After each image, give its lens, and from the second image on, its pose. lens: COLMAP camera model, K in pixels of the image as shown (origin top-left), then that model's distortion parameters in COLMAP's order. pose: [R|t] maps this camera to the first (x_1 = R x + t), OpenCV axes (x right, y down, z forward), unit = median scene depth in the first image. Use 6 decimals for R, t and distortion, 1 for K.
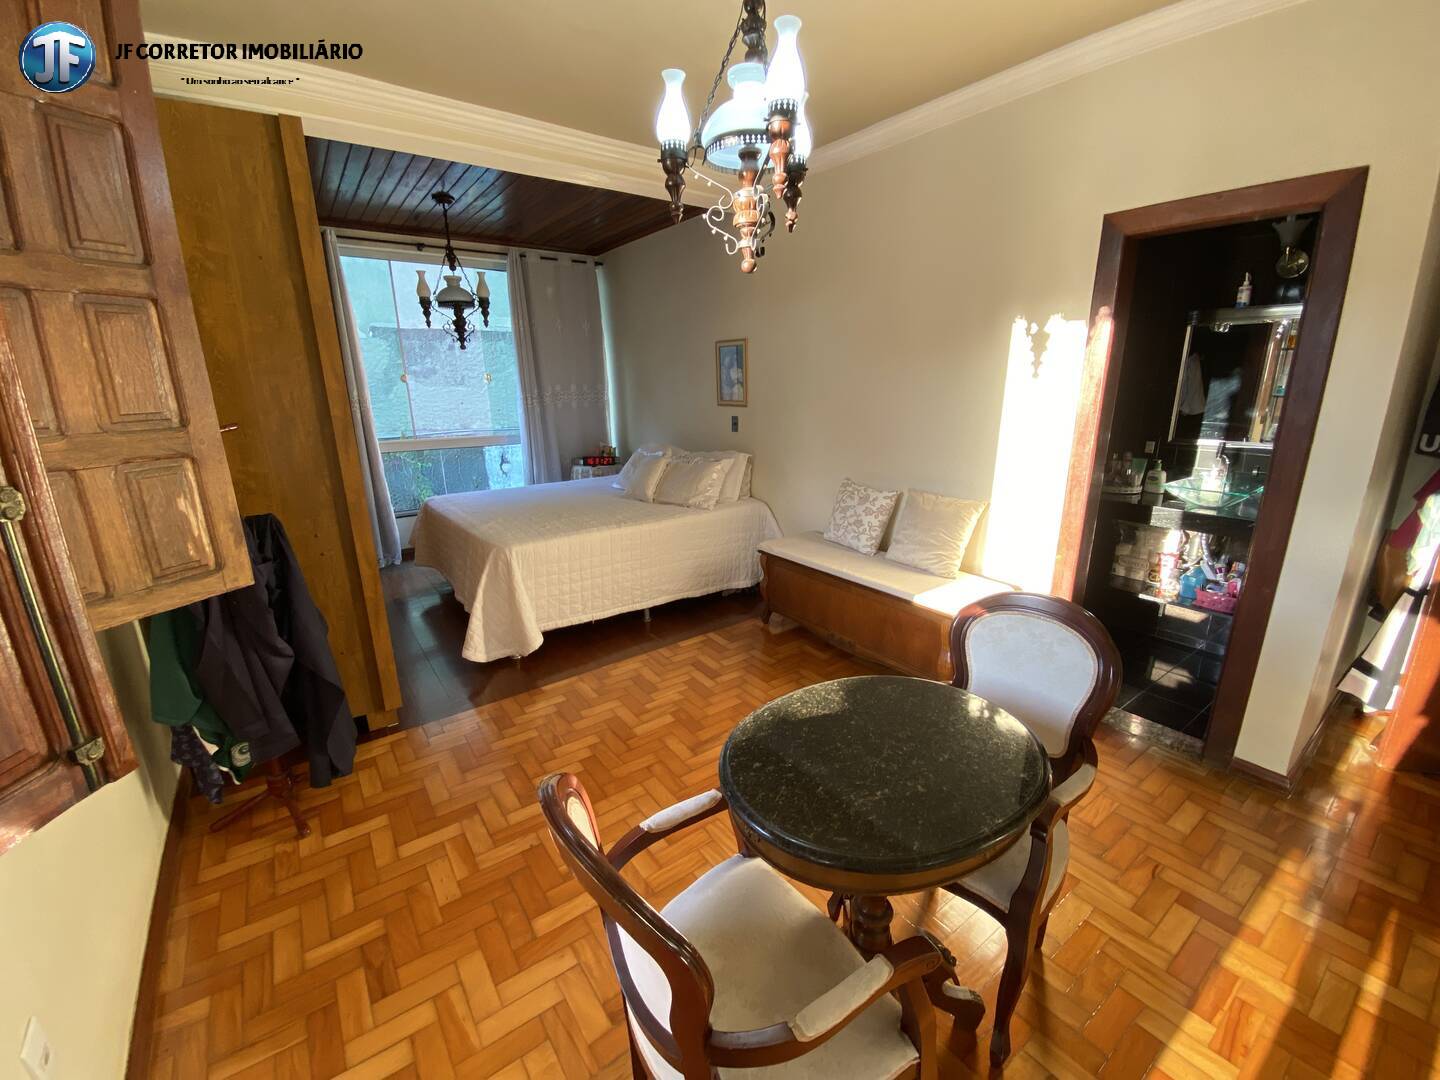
lens RADIAL K [[571.1, 0, 722.0], [0, 571.1, 545.6], [0, 0, 1]] dist [0.009372, -0.017293]
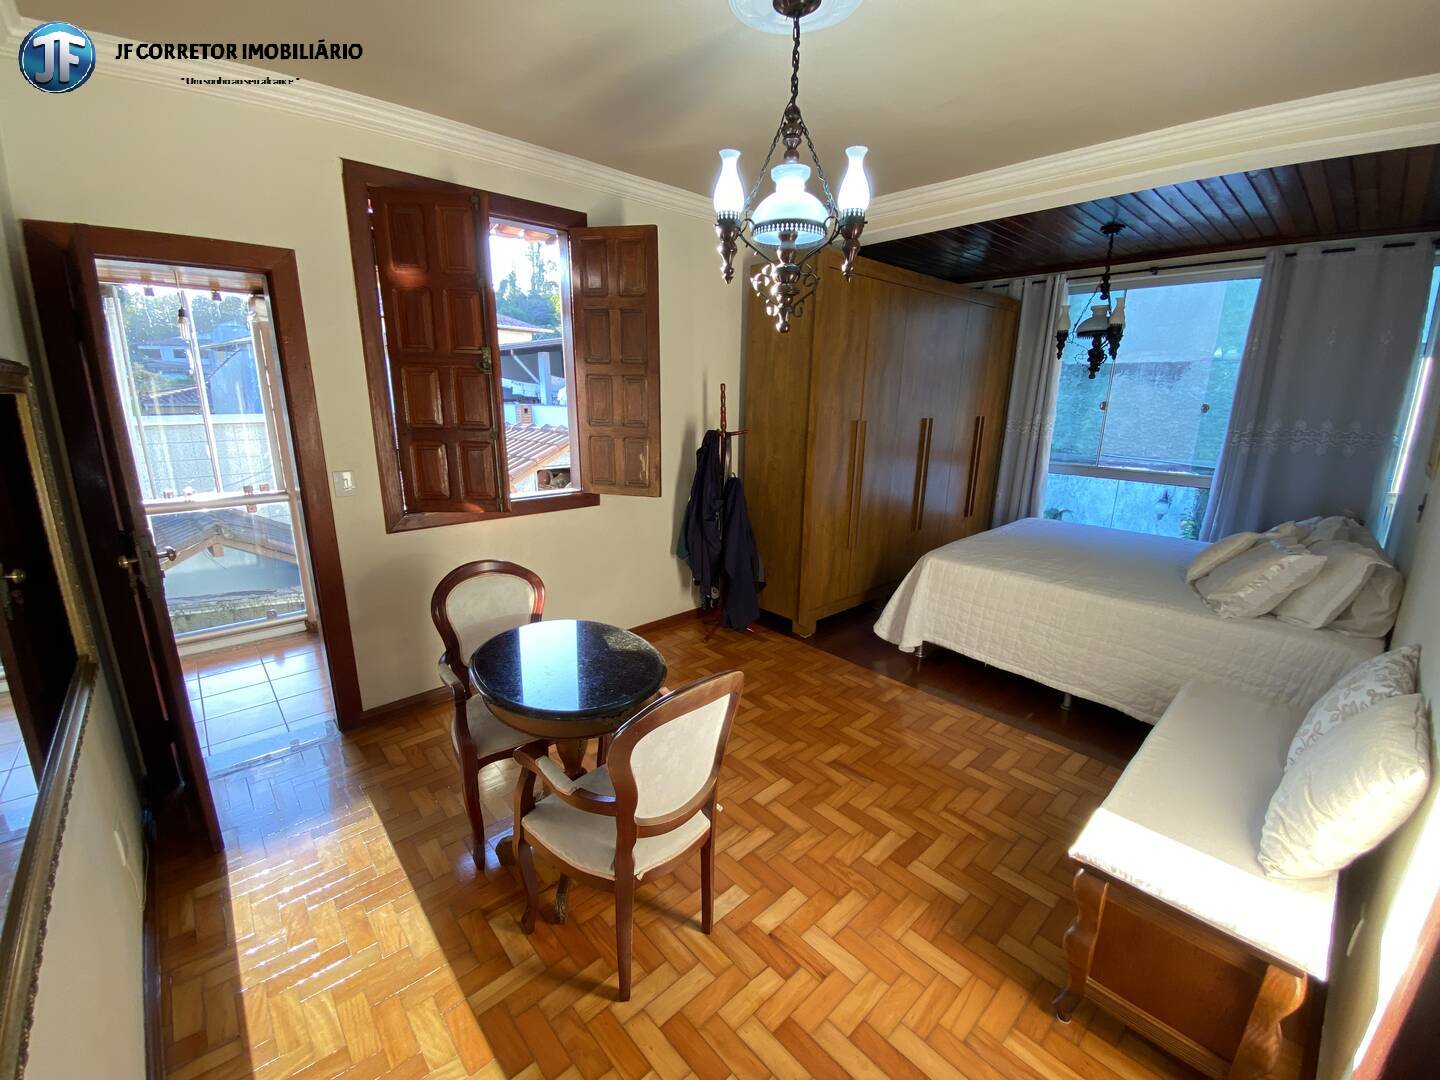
lens RADIAL K [[583.2, 0, 724.2], [0, 583.2, 540.6], [0, 0, 1]] dist [0.027021, -0.022642]
pose [[0.097817, 0.246097, -0.964297, 0.661002], [-0.289452, 0.934091, 0.209027, -0.145498], [0.952181, 0.258671, 0.162603, 0.401022]]
